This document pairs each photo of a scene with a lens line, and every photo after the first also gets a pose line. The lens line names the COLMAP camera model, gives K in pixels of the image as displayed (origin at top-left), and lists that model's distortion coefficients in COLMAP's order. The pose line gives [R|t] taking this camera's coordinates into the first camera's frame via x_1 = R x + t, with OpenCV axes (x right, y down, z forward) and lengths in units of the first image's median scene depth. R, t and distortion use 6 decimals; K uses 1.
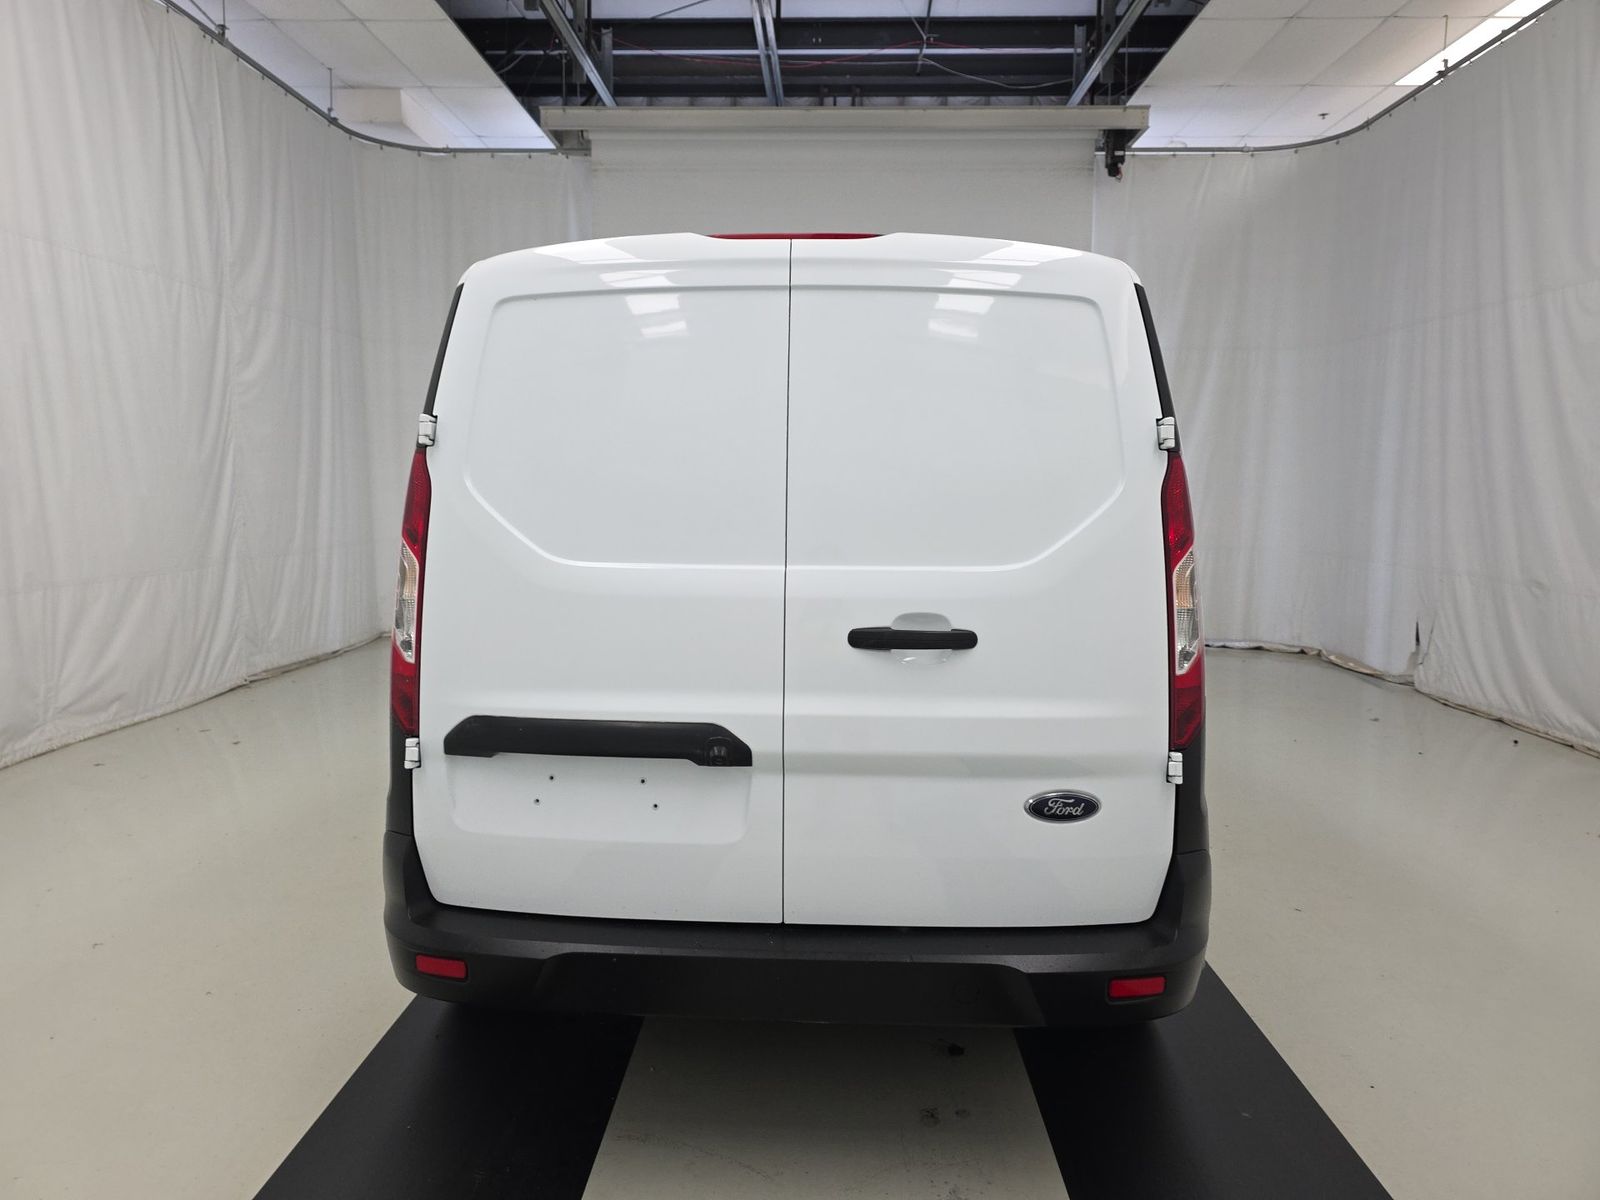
lens RADIAL K [[1101.5, 0, 795.2], [0, 1101.5, 600.1], [0, 0, 1]] dist [0.055114, -0.028055]
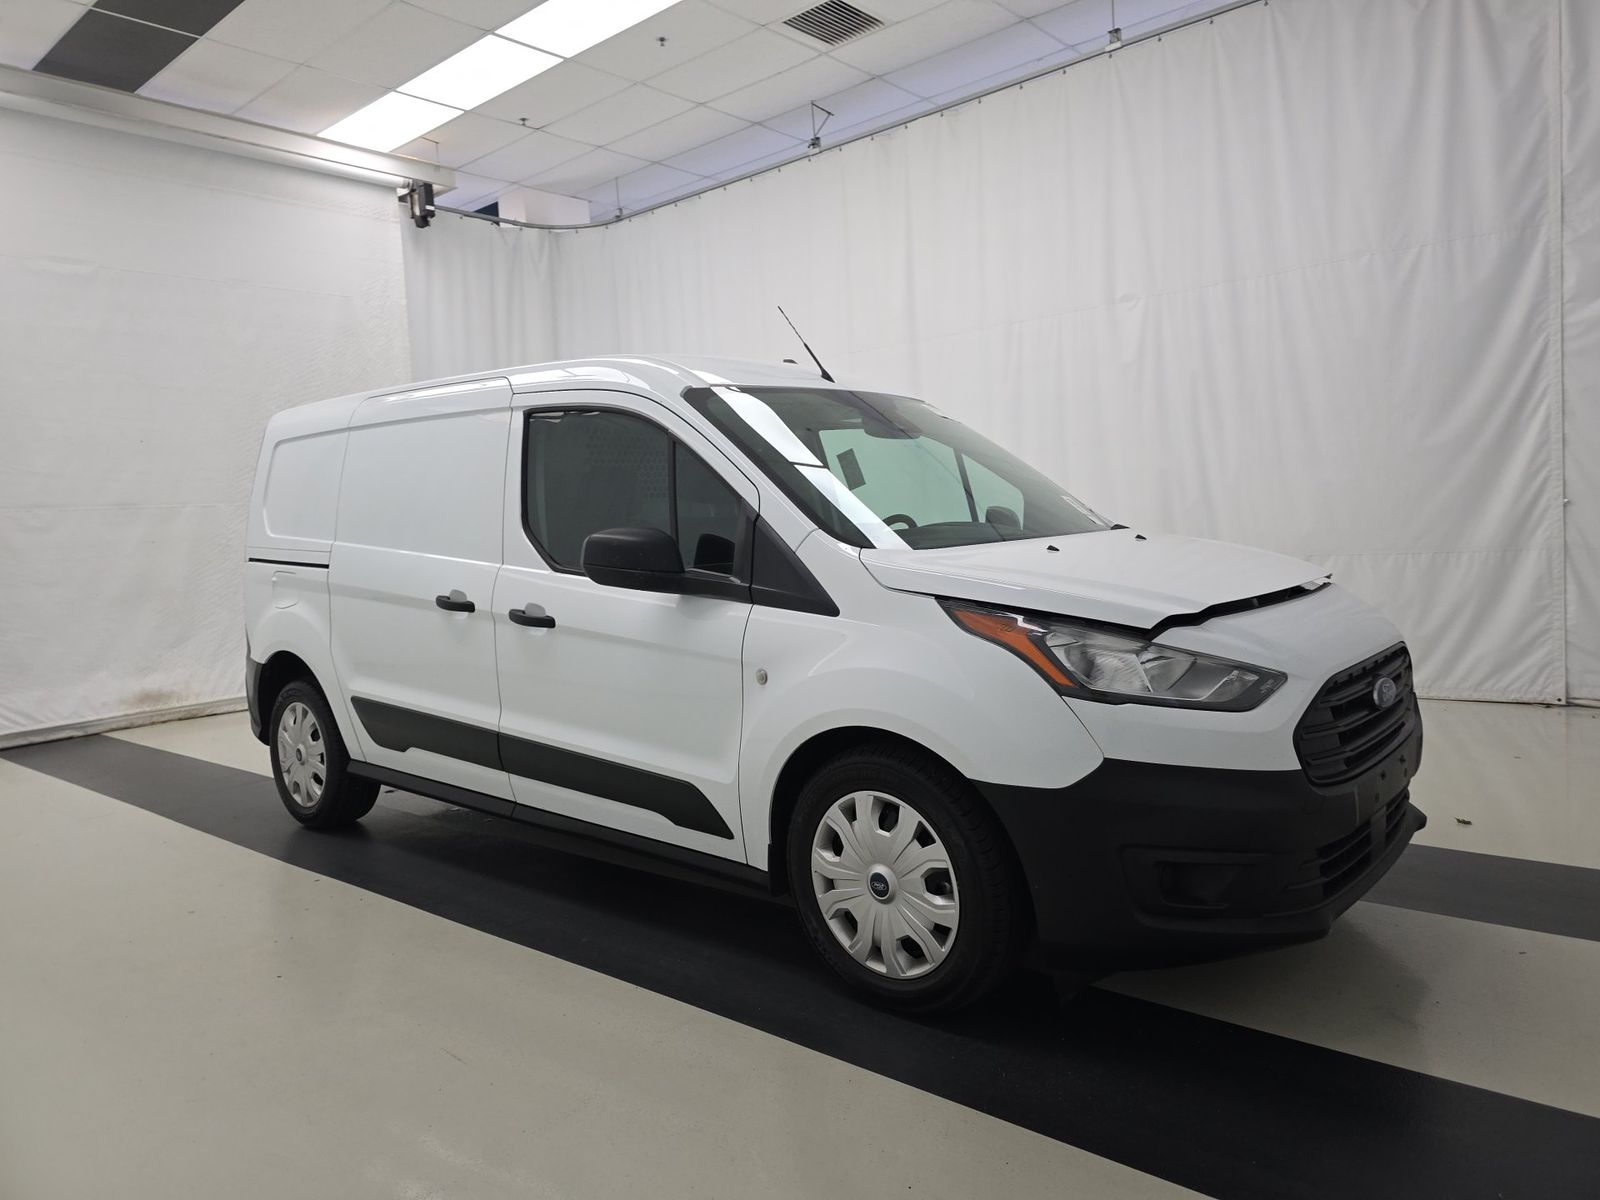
lens RADIAL K [[1078.8, 0, 805.1], [0, 1078.8, 598.3], [0, 0, 1]] dist [0.052773, -0.036030]
pose [[-0.624811, 0.087274, -0.775883, 0.465579], [-0.034364, 0.989696, 0.138998, -0.094369], [0.780020, 0.113510, -0.615374, 1.101947]]
